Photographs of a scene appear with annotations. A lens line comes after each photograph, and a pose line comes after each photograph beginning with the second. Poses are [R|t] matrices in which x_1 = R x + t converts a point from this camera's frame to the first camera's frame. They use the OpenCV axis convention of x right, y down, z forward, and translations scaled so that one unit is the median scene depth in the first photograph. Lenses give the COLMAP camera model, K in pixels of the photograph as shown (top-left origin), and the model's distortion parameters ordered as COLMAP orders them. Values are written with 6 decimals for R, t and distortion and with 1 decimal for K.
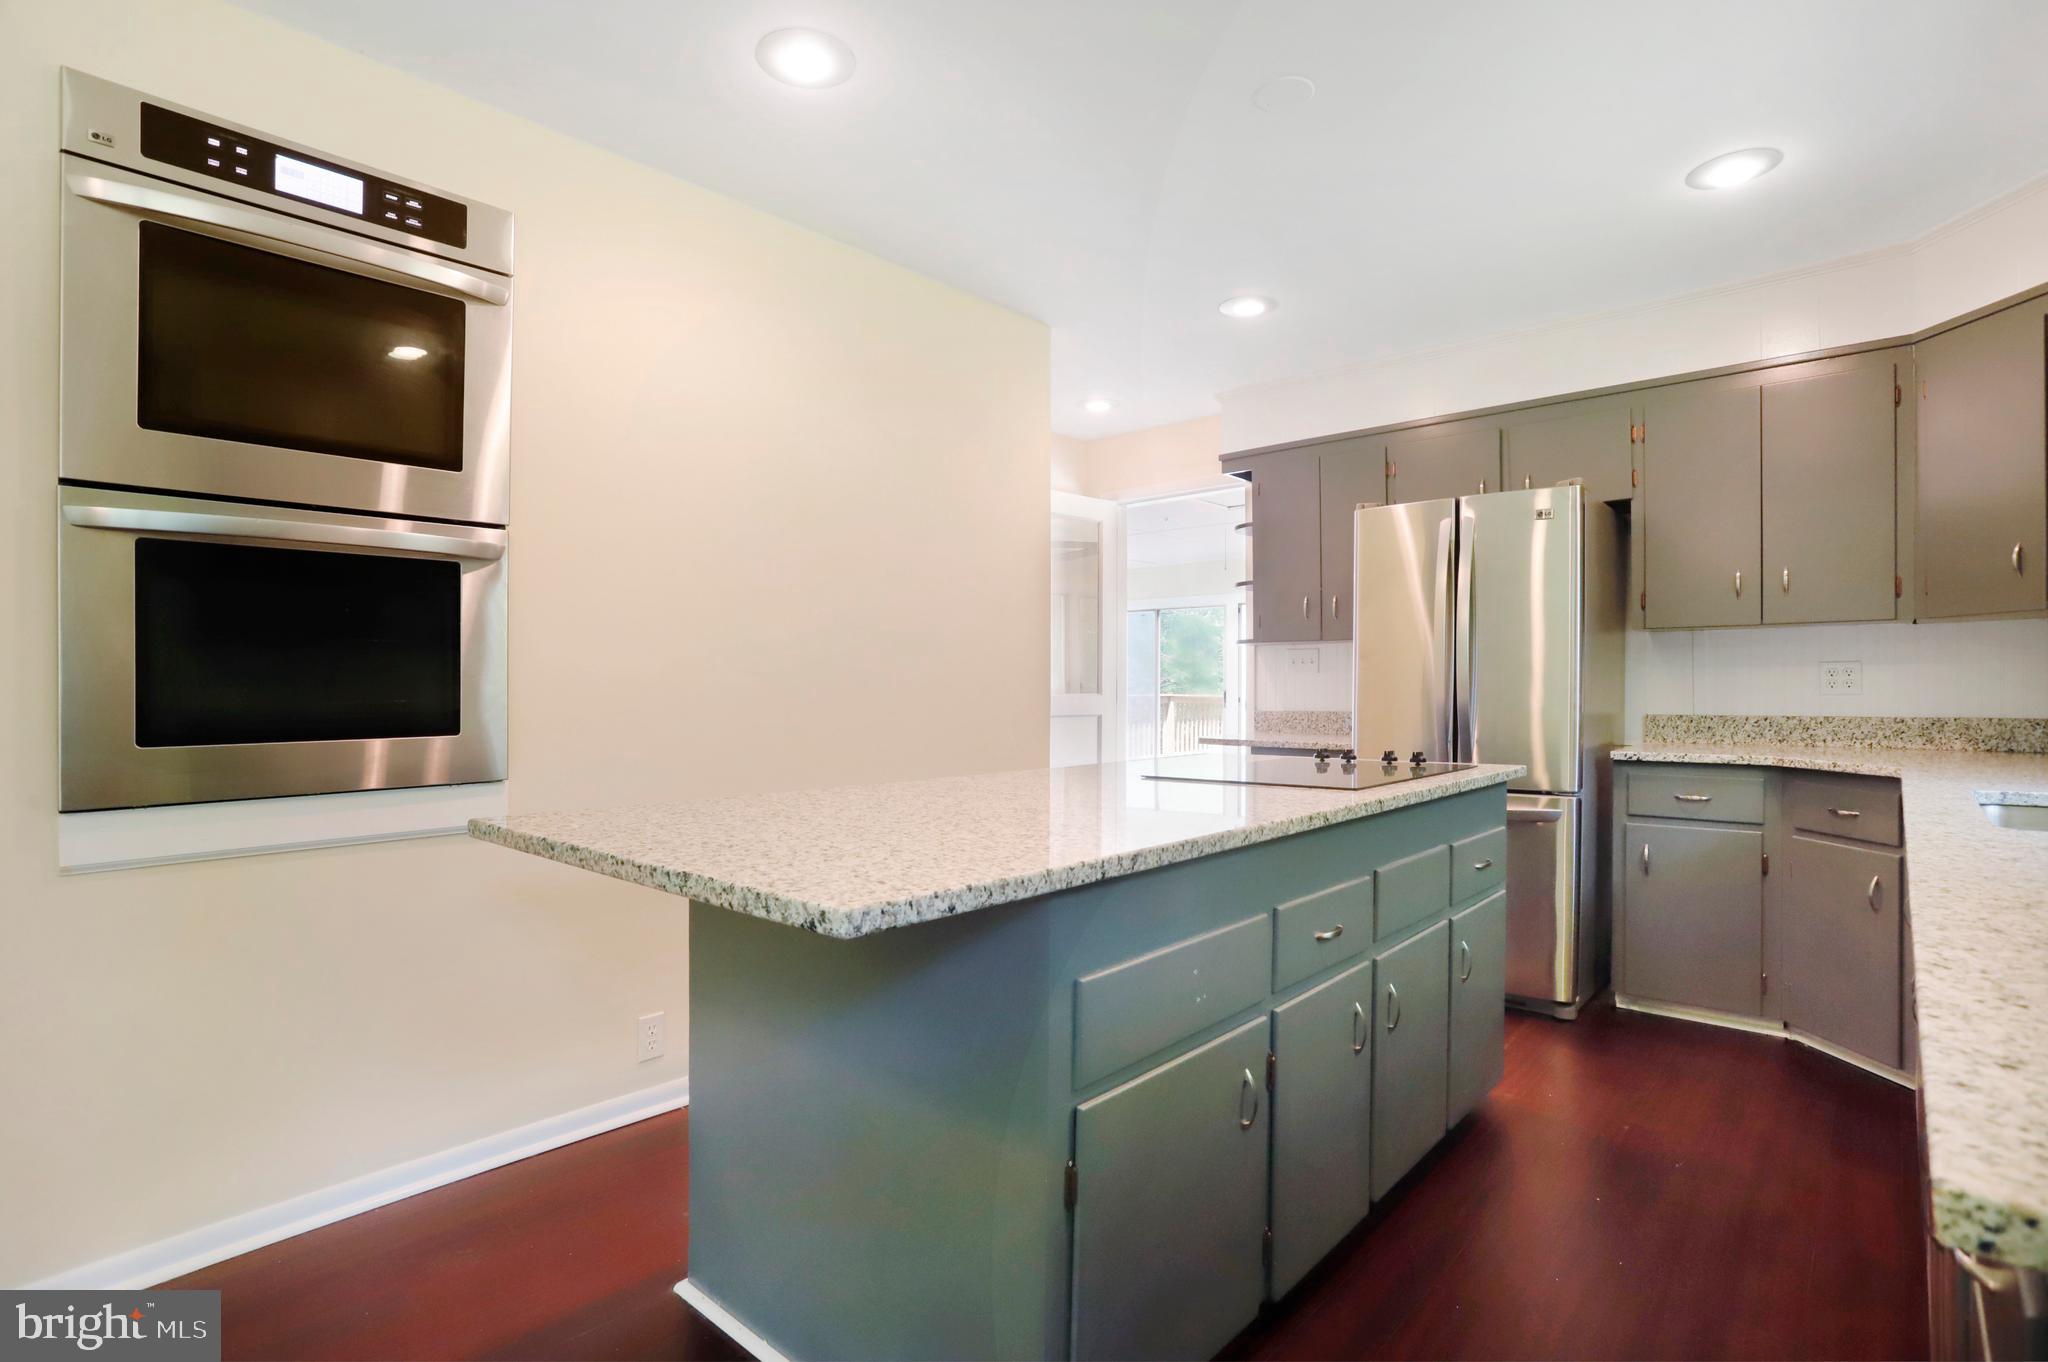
lens RADIAL K [[974.7, 0, 1019.8], [0, 974.7, 701.0], [0, 0, 1]] dist [-0.083213, 0.038553]
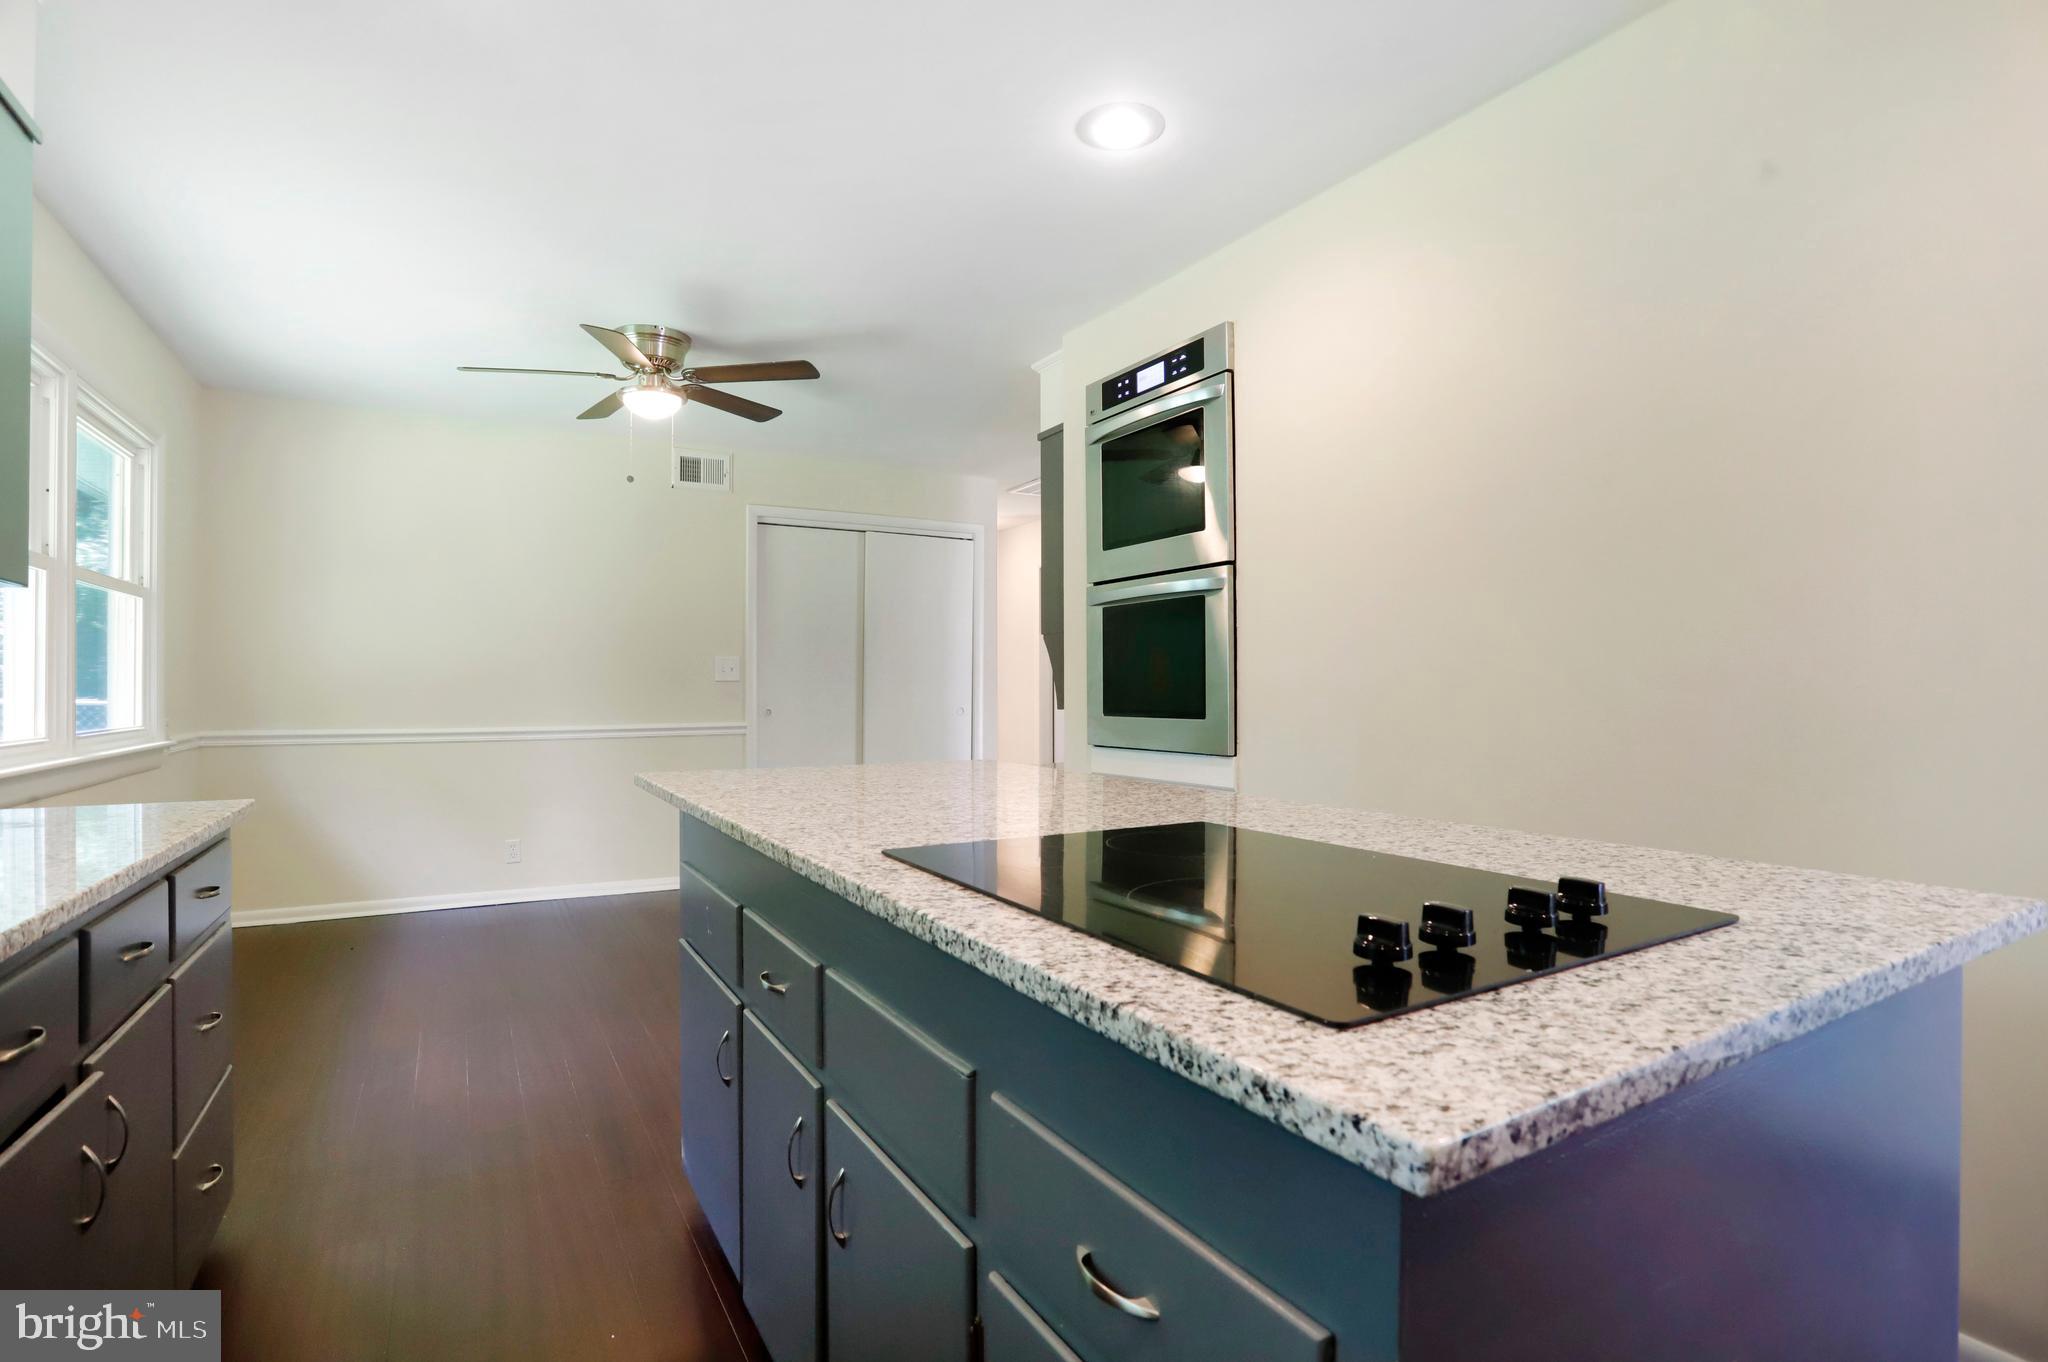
lens RADIAL K [[983.9, 0, 1024.0], [0, 983.9, 681.0], [0, 0, 1]] dist [-0.063591, 0.027078]
pose [[-0.289238, 0.001182, -0.957257, 0.610427], [-0.012190, 0.999914, 0.004918, -0.017038], [0.957180, 0.013092, -0.289199, 0.825348]]
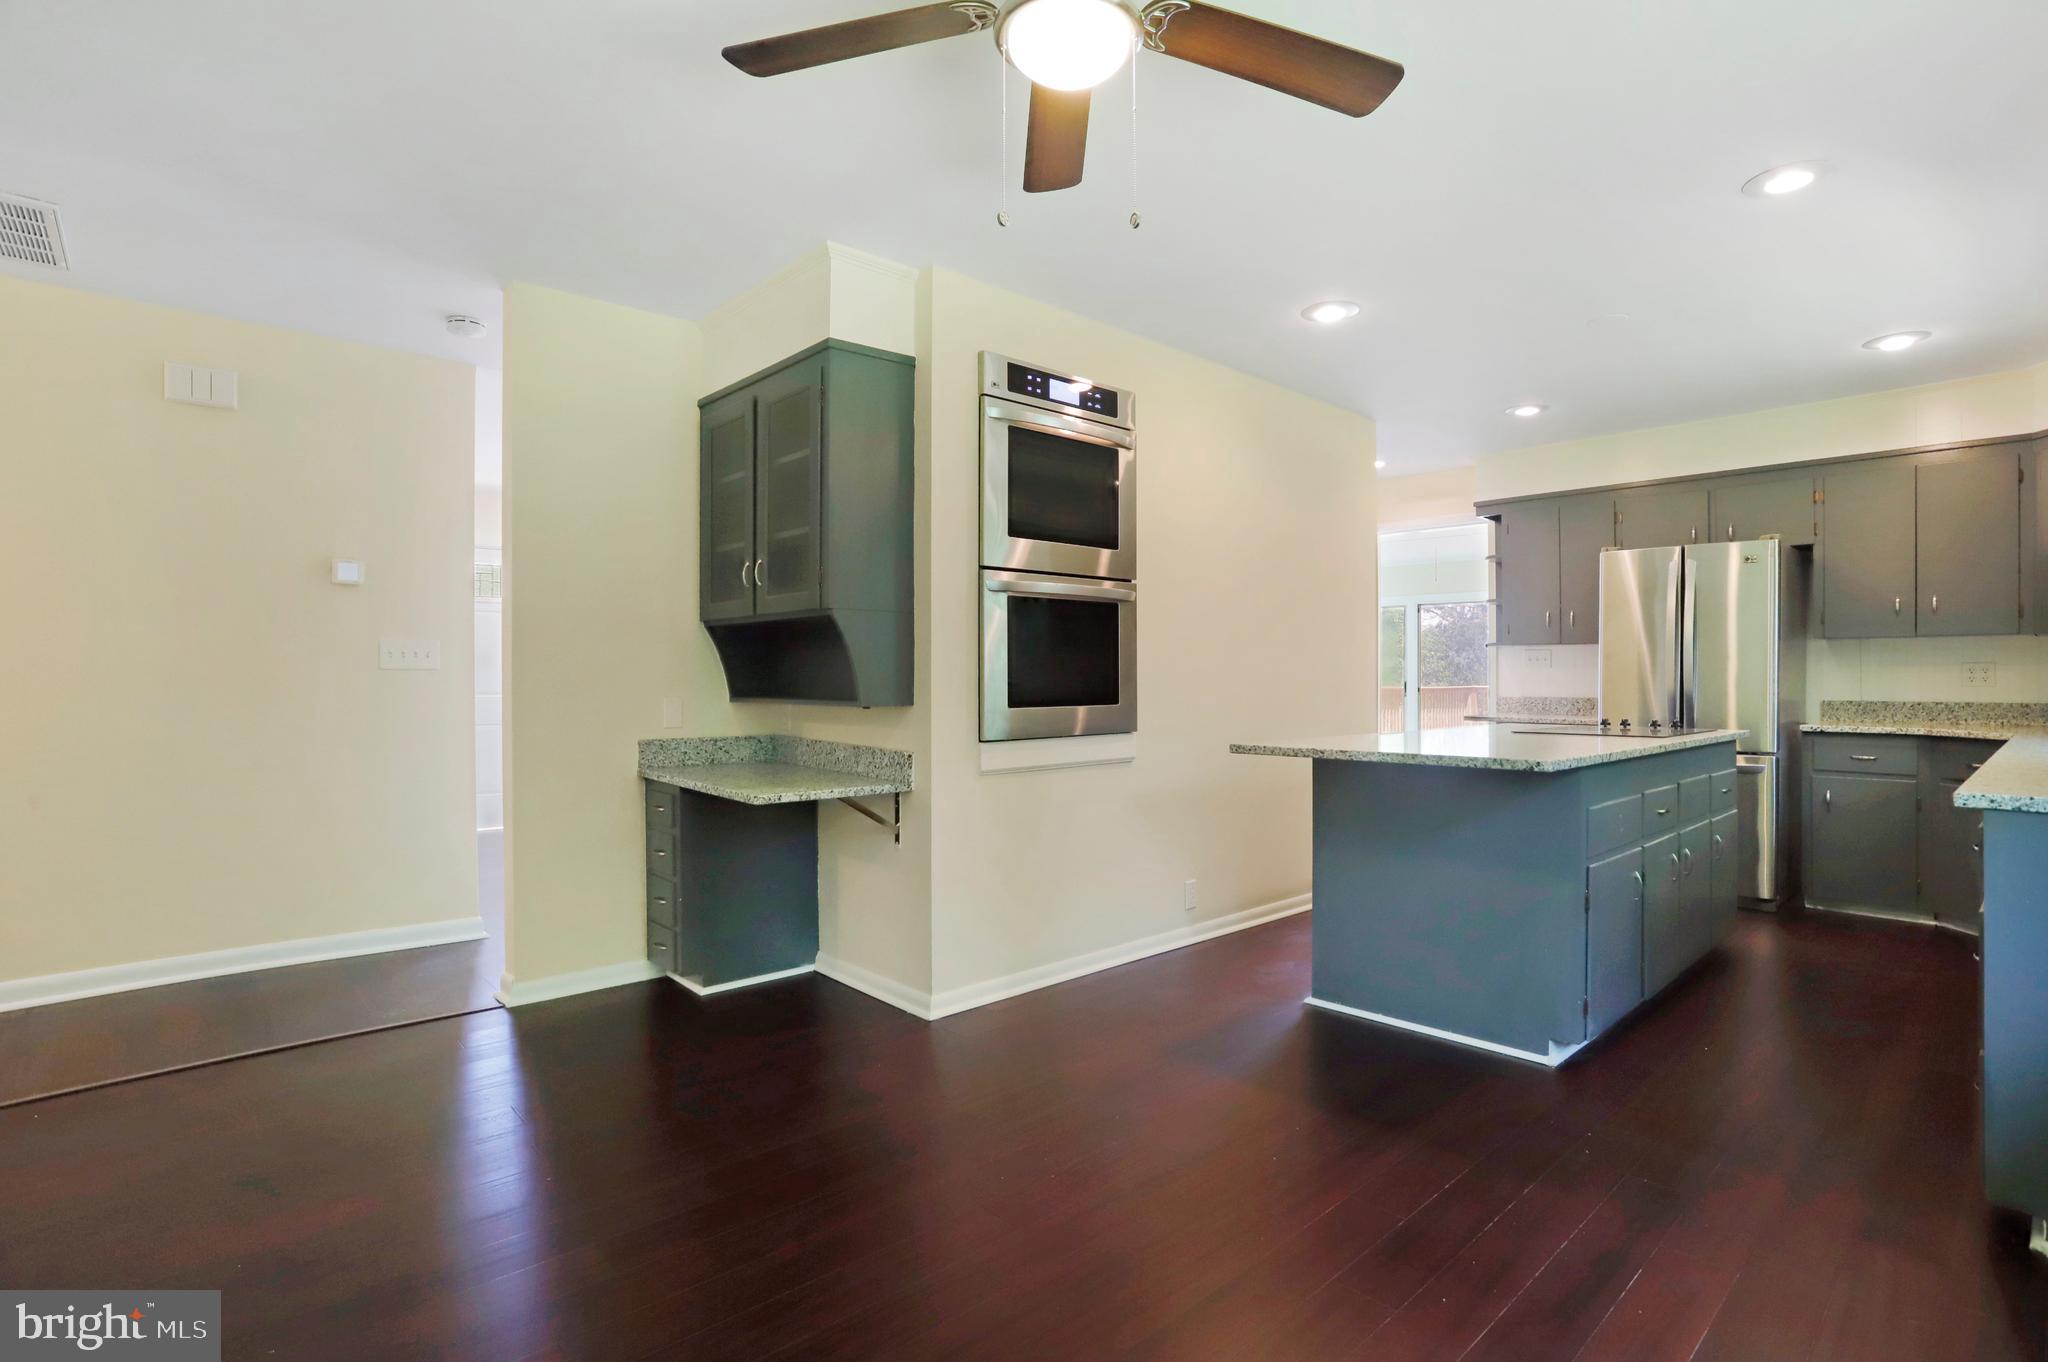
lens RADIAL K [[983.9, 0, 1024.0], [0, 983.9, 681.0], [0, 0, 1]] dist [-0.063591, 0.027078]
pose [[0.996039, 0.006194, -0.088700, -0.422842], [-0.007075, 0.999929, -0.009624, 0.008785], [0.088634, 0.010214, 0.996012, -0.546496]]
